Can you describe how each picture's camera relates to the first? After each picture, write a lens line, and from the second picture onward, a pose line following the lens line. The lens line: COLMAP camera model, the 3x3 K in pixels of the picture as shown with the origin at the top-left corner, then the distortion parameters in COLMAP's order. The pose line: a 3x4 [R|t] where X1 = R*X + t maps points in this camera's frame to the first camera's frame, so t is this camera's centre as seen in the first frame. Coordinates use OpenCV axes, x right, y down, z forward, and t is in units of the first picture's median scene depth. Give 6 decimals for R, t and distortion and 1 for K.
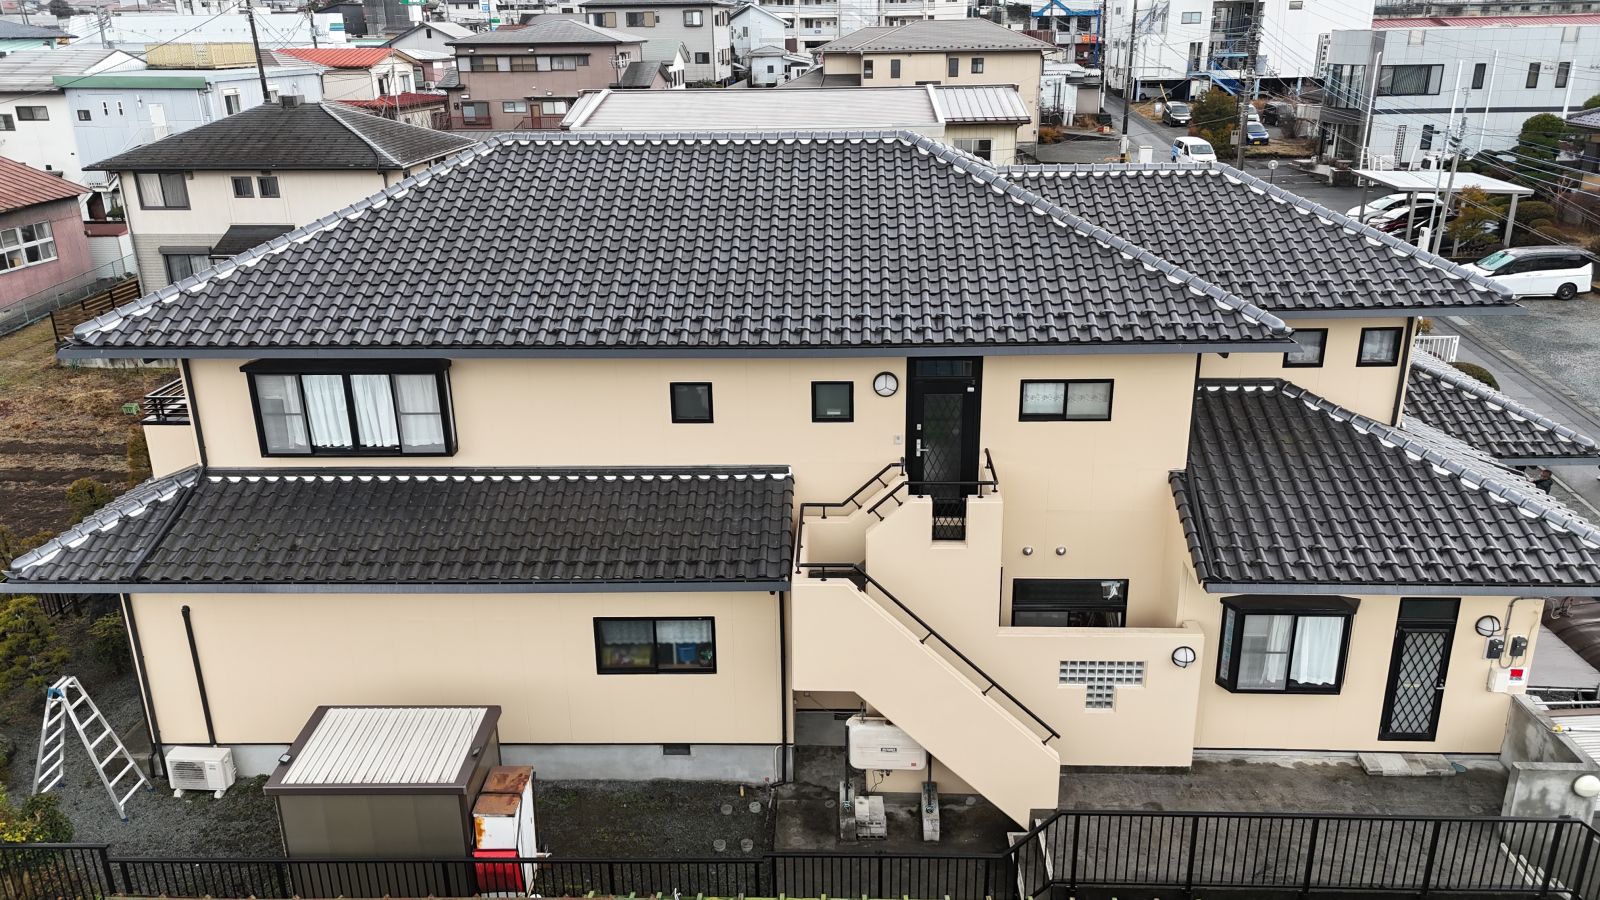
lens RADIAL K [[1169.9, 0, 800.0], [0, 1169.9, 450.0], [0, 0, 1]] dist [0.067832, -0.057350]
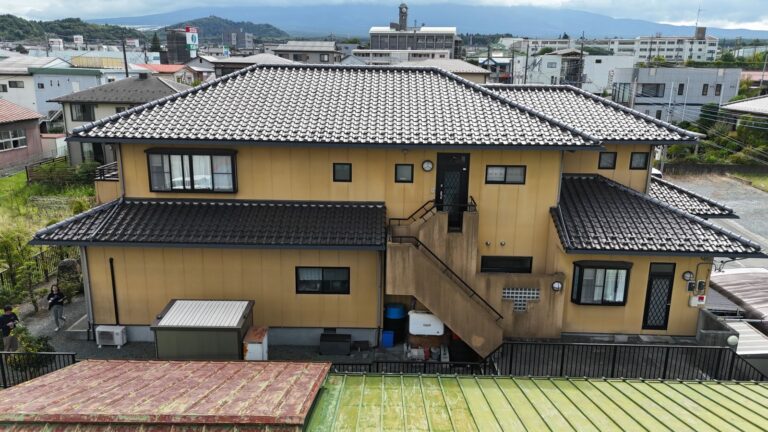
lens RADIAL K [[563.0, 0, 384.0], [0, 563.0, 216.0], [0, 0, 1]] dist [0.066730, -0.060308]
pose [[0.999256, 0.023872, 0.030304, -0.042305], [-0.020897, 0.995263, -0.094942, 0.144752], [-0.032427, 0.094238, 0.995021, -0.084690]]
